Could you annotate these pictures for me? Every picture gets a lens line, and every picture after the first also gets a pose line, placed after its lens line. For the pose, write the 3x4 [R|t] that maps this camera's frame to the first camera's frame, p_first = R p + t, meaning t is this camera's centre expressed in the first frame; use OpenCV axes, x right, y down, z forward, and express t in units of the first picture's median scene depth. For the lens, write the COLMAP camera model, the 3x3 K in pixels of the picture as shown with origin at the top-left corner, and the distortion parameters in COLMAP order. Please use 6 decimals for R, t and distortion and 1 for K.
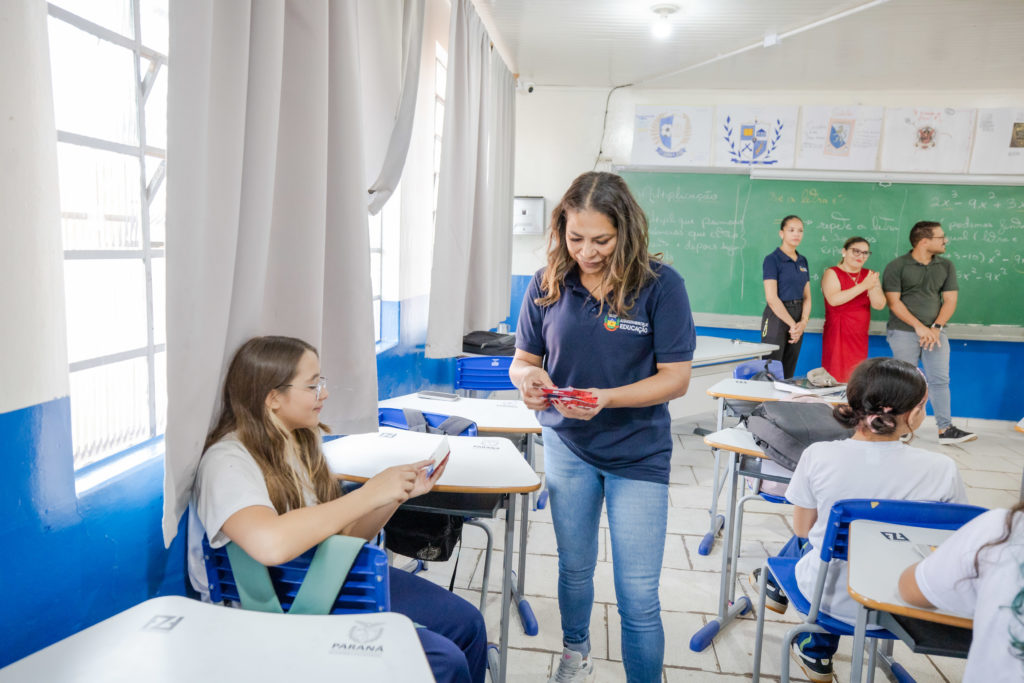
lens RADIAL K [[692.4, 0, 511.9], [0, 692.4, 339.8], [0, 0, 1]] dist [-0.005362, 0.041872]
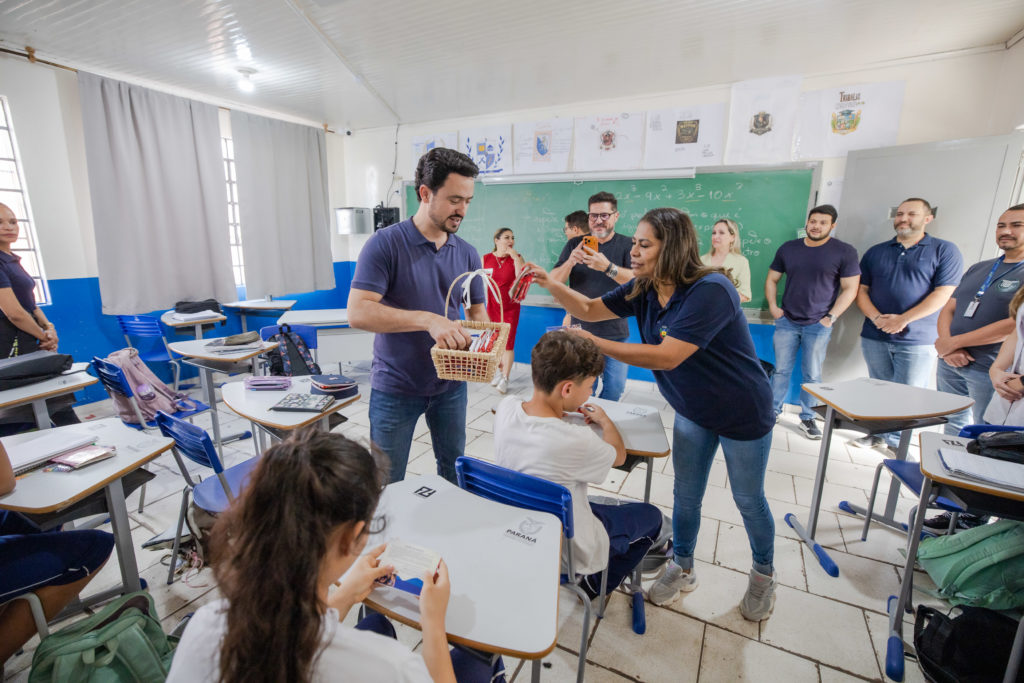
lens RADIAL K [[464.5, 0, 508.8], [0, 464.5, 337.6], [0, 0, 1]] dist [-0.040943, 0.017119]
pose [[0.932624, 0.052274, -0.357044, 0.729726], [-0.027147, 0.996812, 0.075032, -0.016006], [0.359828, -0.060283, 0.931069, 0.205467]]
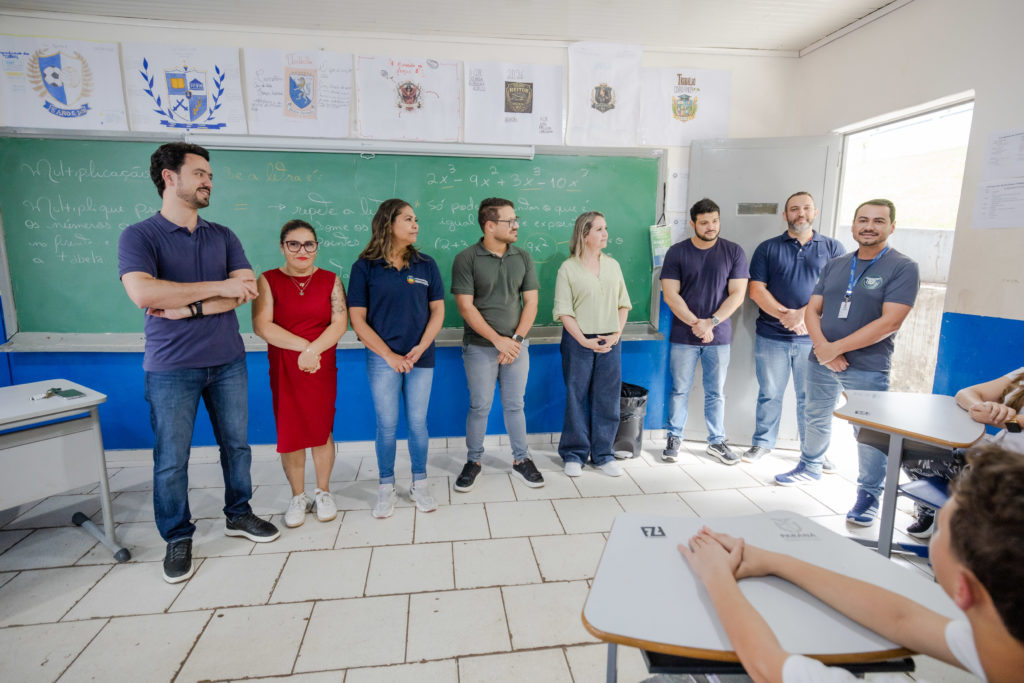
lens RADIAL K [[533.9, 0, 512.0], [0, 533.9, 341.5], [0, 0, 1]] dist [-0.039122, 0.027413]
pose [[0.965650, -0.077003, 0.248176, 0.535079], [0.065402, 0.996360, 0.054668, -0.038280], [-0.251482, -0.036559, 0.967171, 0.377936]]
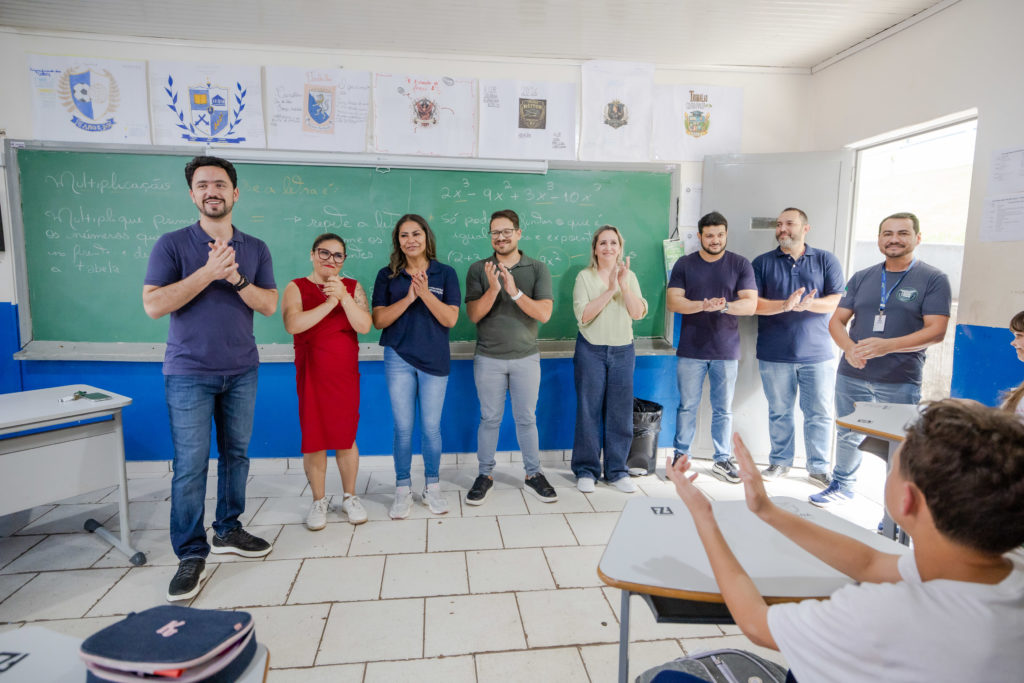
lens RADIAL K [[583.9, 0, 509.1], [0, 583.9, 334.4], [0, 0, 1]] dist [-0.029009, 0.033900]
pose [[0.969364, -0.055715, 0.239225, 0.512156], [0.058284, 0.998293, -0.003671, -0.026174], [-0.238613, 0.017501, 0.970957, 0.327633]]
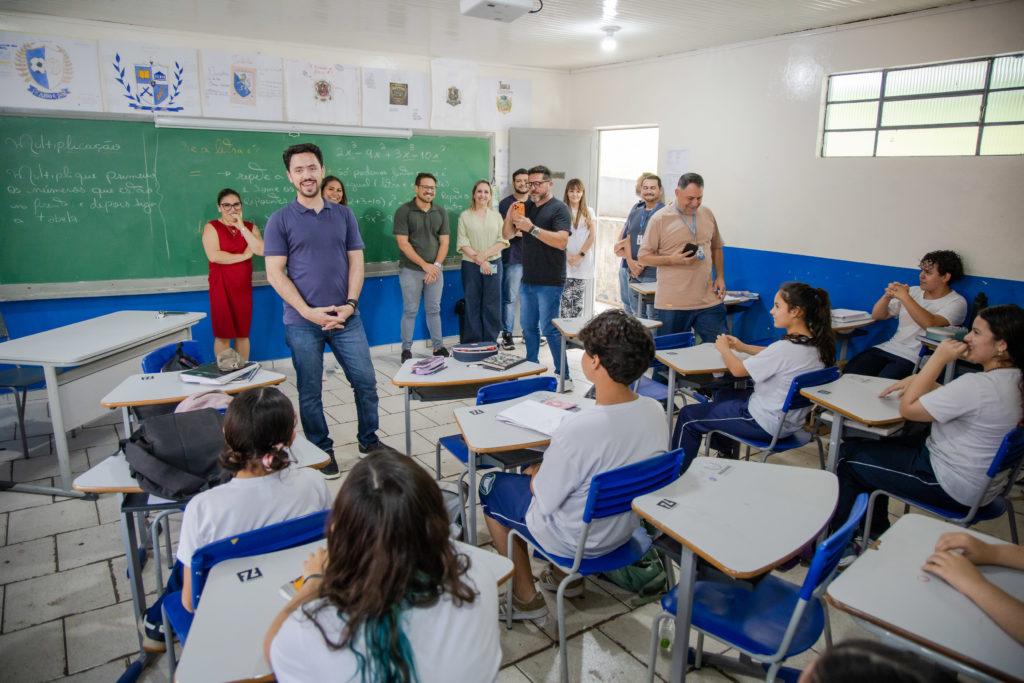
lens RADIAL K [[696.1, 0, 511.4], [0, 696.1, 338.9], [0, 0, 1]] dist [-0.078216, 0.050445]
pose [[0.749123, -0.175145, 0.638857, 0.077698], [0.104617, 0.983591, 0.146981, -0.043395], [-0.654117, -0.043271, 0.755154, 0.011264]]
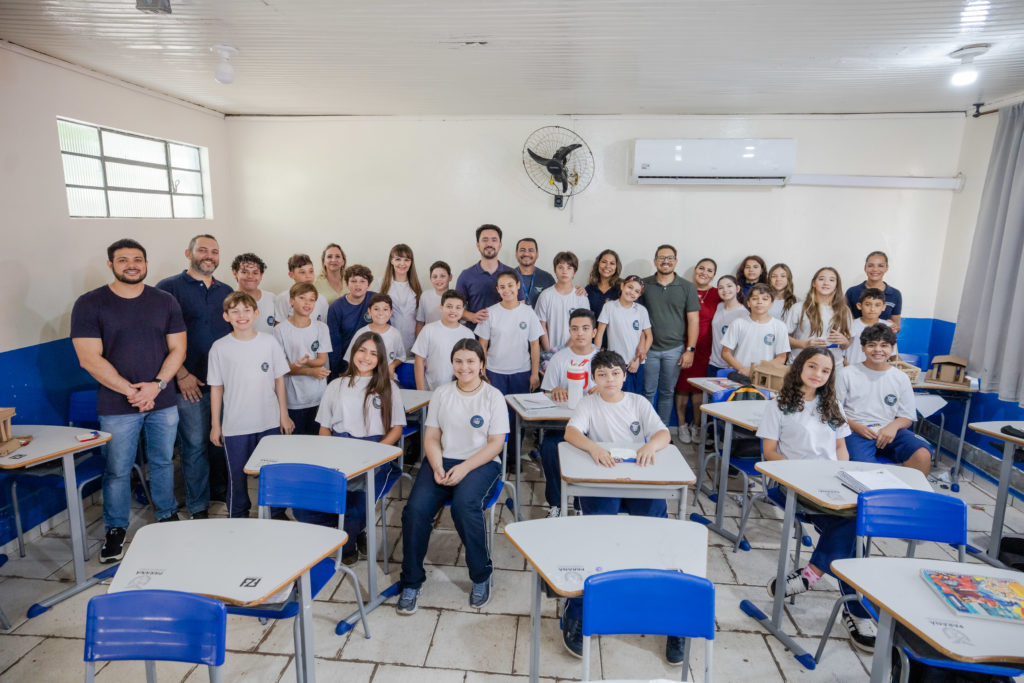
lens RADIAL K [[589.4, 0, 512.0], [0, 589.4, 341.5], [0, 0, 1]] dist [-0.014779, 0.001238]
pose [[-0.998419, -0.047729, -0.029676, 0.522470], [-0.054797, 0.944037, 0.325257, -0.209319], [0.012491, 0.326369, -0.945160, 1.093814]]
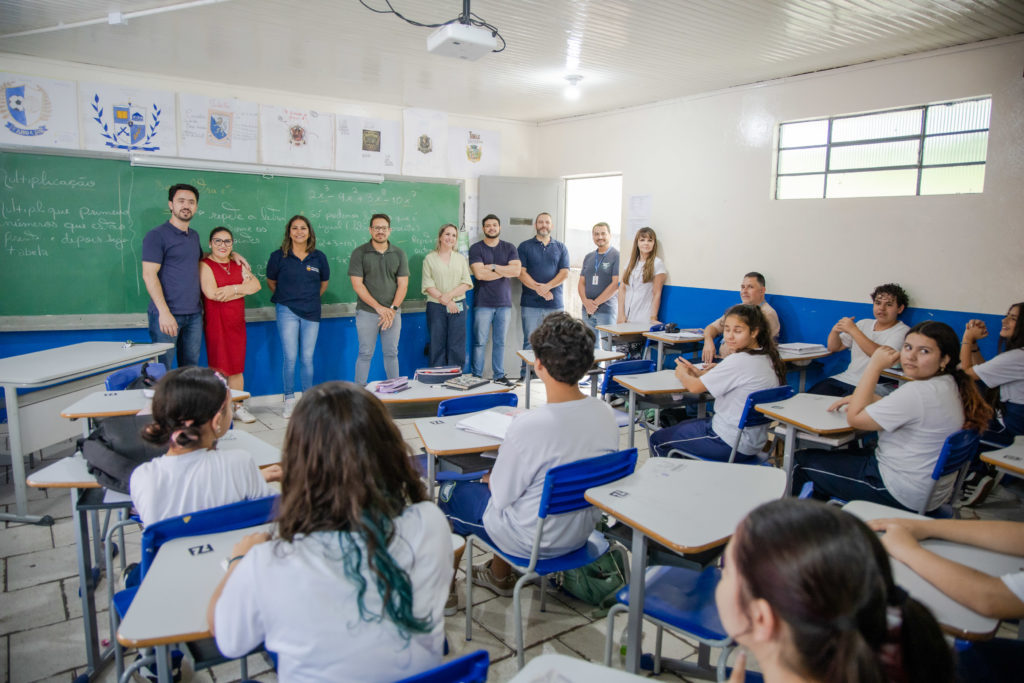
lens RADIAL K [[694.5, 0, 512.0], [0, 694.5, 341.5], [0, 0, 1]] dist [-0.085206, 0.055471]
pose [[0.724393, -0.118515, 0.679123, 0.072520], [0.099645, 0.992767, 0.066962, -0.009202], [-0.682147, 0.019164, 0.730963, -0.004298]]
